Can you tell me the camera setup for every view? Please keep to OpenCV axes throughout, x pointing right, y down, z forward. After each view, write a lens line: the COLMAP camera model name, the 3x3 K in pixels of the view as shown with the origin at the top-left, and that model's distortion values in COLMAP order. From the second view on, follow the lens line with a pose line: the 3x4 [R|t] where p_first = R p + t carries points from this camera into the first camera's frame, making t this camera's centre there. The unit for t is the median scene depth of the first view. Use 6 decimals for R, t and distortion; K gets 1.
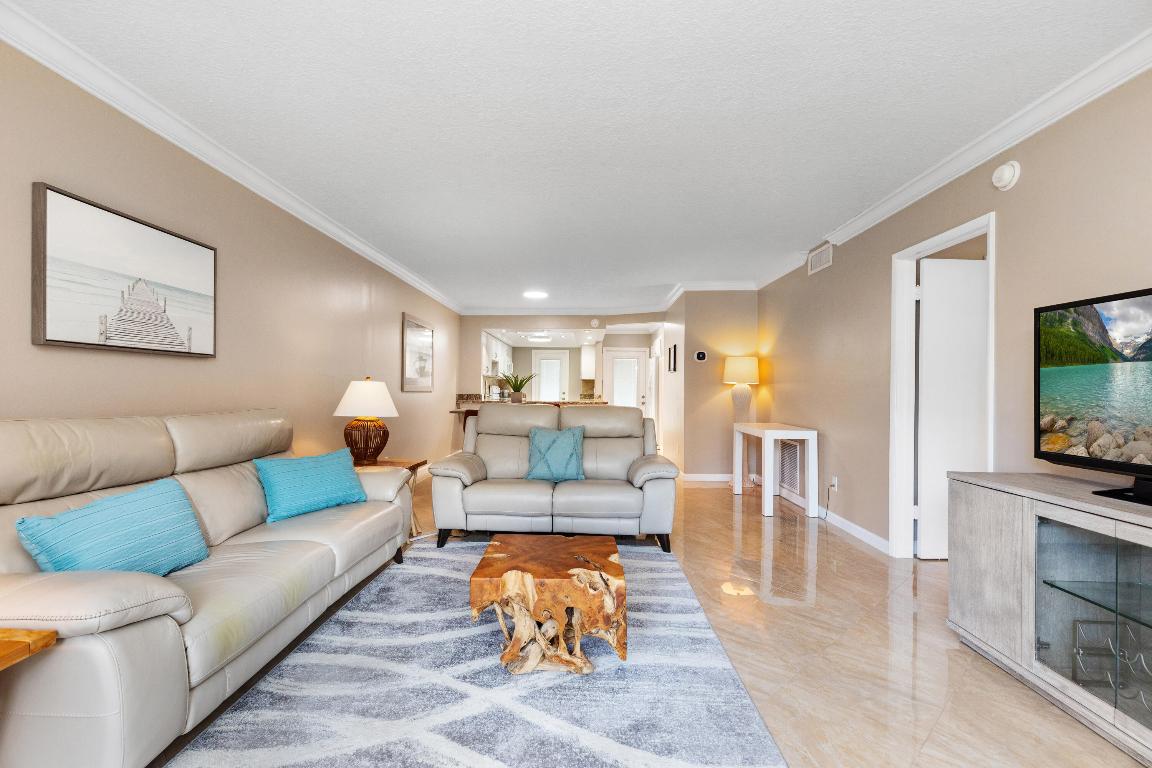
lens RADIAL K [[521.4, 0, 573.1], [0, 521.4, 381.0], [0, 0, 1]] dist [0.015319, -0.000533]
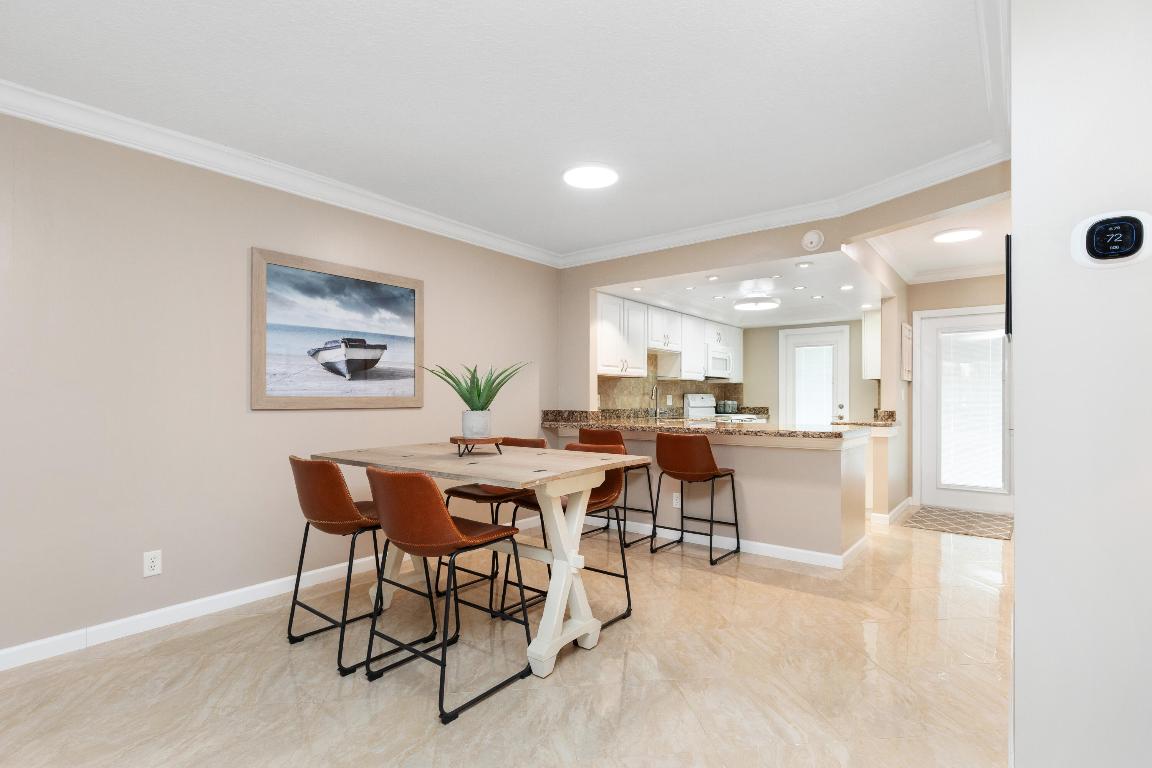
lens RADIAL K [[573.5, 0, 570.9], [0, 573.5, 393.7], [0, 0, 1]] dist [0.000335, -0.000100]
pose [[0.808400, -0.011411, -0.588523, 0.112936], [0.015957, 0.999869, 0.002533, 0.004439], [0.588417, -0.011438, 0.808476, 0.384069]]
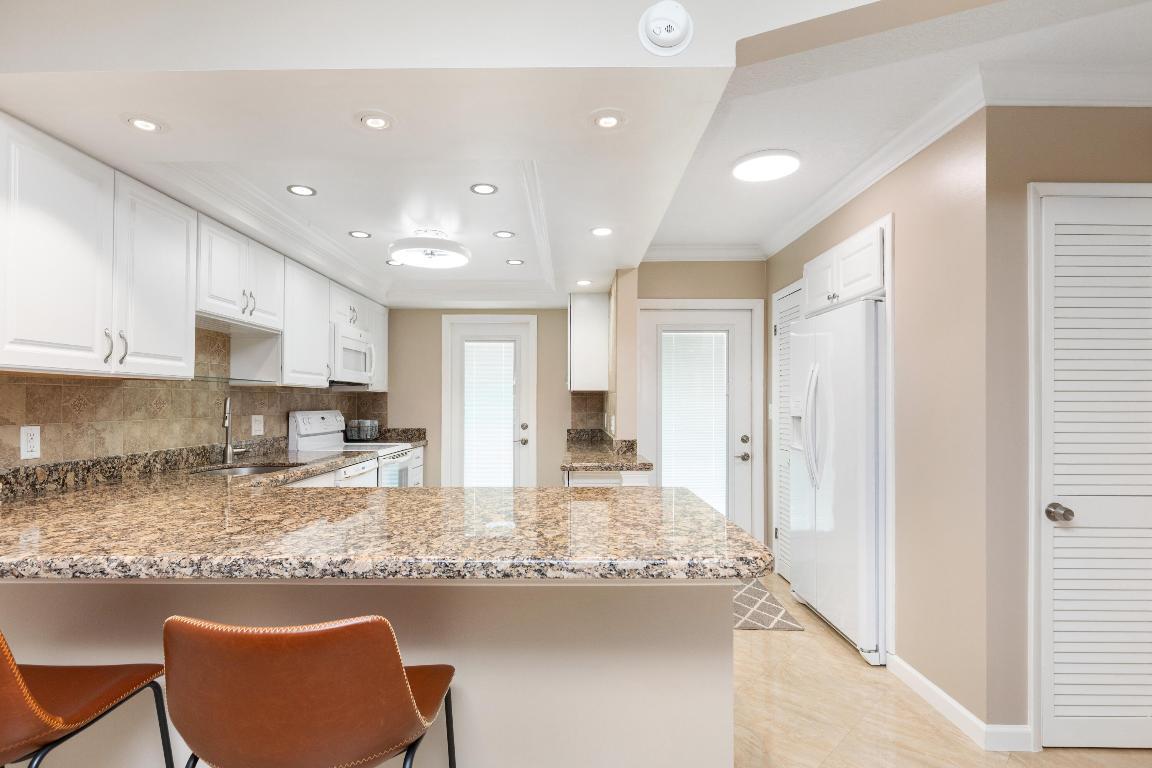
lens RADIAL K [[573.5, 0, 570.9], [0, 573.5, 393.7], [0, 0, 1]] dist [0.000335, -0.000100]
pose [[0.999699, -0.007231, 0.023433, 0.007234], [0.007176, 0.999971, 0.002428, -0.002177], [-0.023450, -0.002259, 0.999722, 0.611824]]
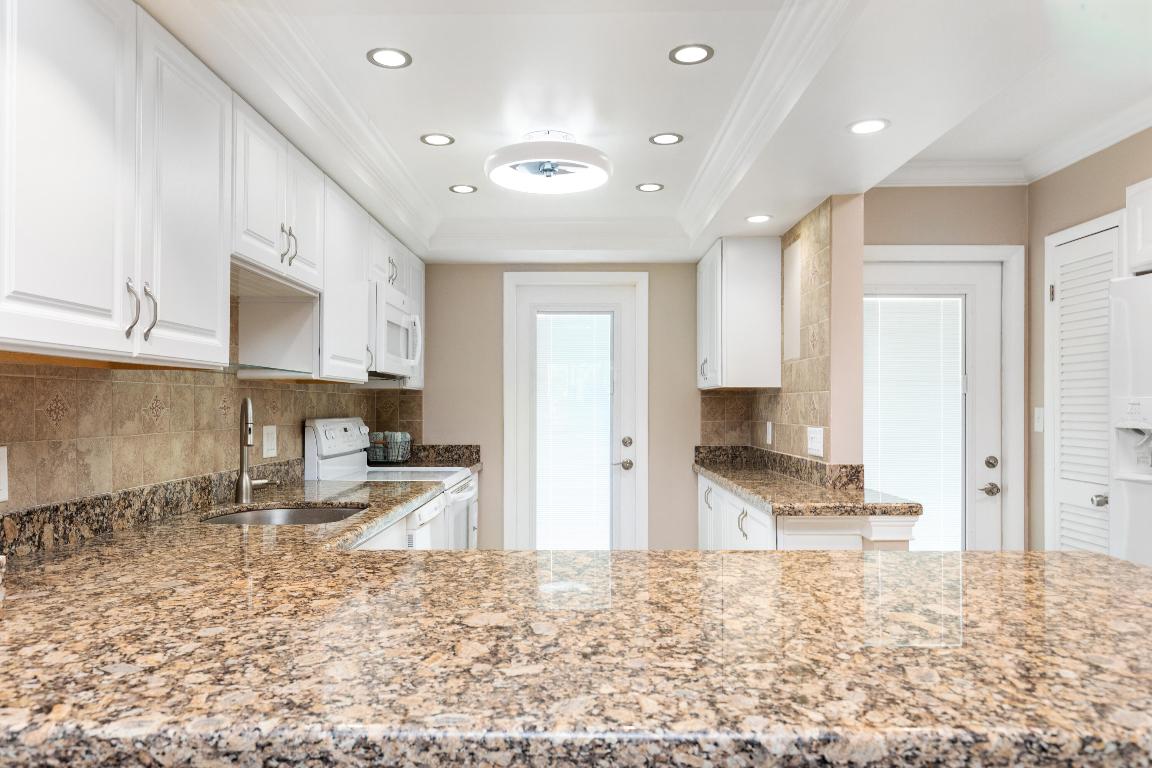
lens RADIAL K [[806.3, 0, 573.3], [0, 806.3, 401.2], [0, 0, 1]] dist [-0.000720, 0.001768]
pose [[0.999887, -0.007430, 0.013089, -0.053644], [0.007260, 0.999890, 0.012969, -0.002305], [-0.013184, -0.012873, 0.999830, 0.646720]]
